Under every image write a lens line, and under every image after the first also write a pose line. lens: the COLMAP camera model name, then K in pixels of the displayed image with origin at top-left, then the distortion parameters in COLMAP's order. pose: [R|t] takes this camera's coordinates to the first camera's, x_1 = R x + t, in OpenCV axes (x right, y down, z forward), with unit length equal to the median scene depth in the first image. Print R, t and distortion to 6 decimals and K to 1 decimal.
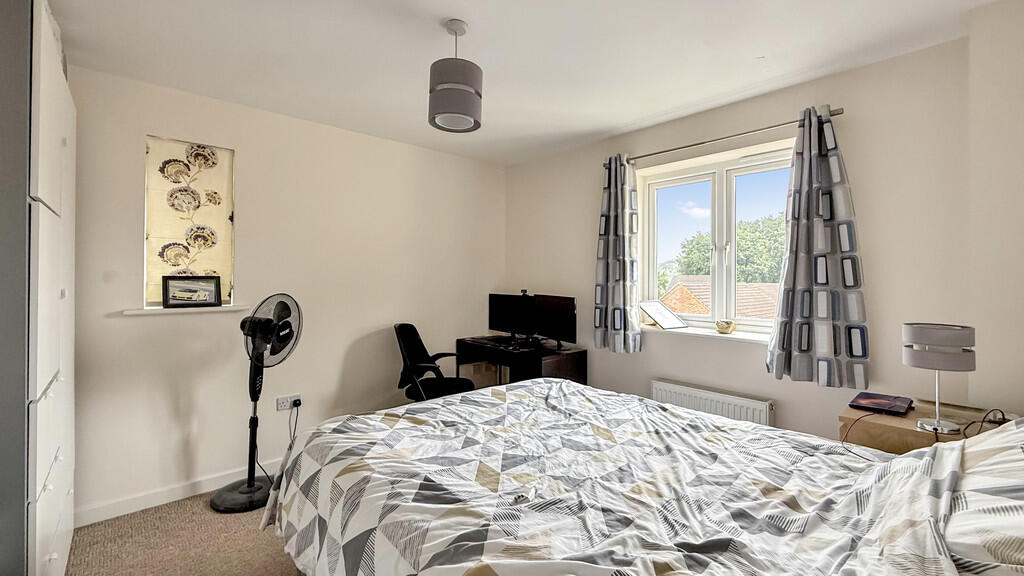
lens RADIAL K [[423.1, 0, 512.0], [0, 423.1, 288.0], [0, 0, 1]] dist [-0.000166, -0.000013]
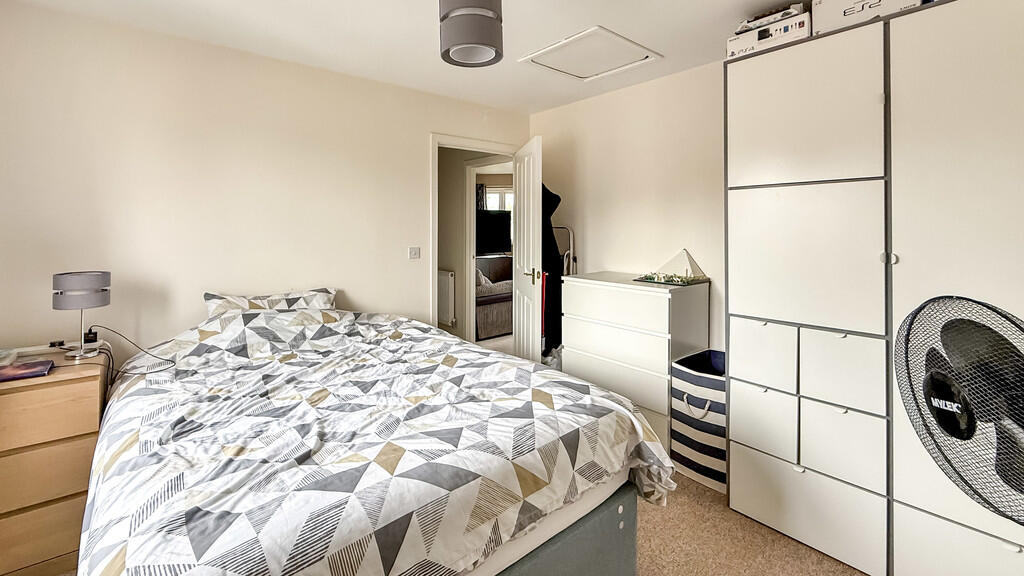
lens RADIAL K [[423.1, 0, 512.0], [0, 423.1, 288.0], [0, 0, 1]] dist [-0.000166, -0.000013]
pose [[-0.999054, 0.002299, 0.043426, -0.299083], [0.008885, 0.988327, 0.152086, -0.055514], [-0.042569, 0.152328, -0.987413, 2.089880]]
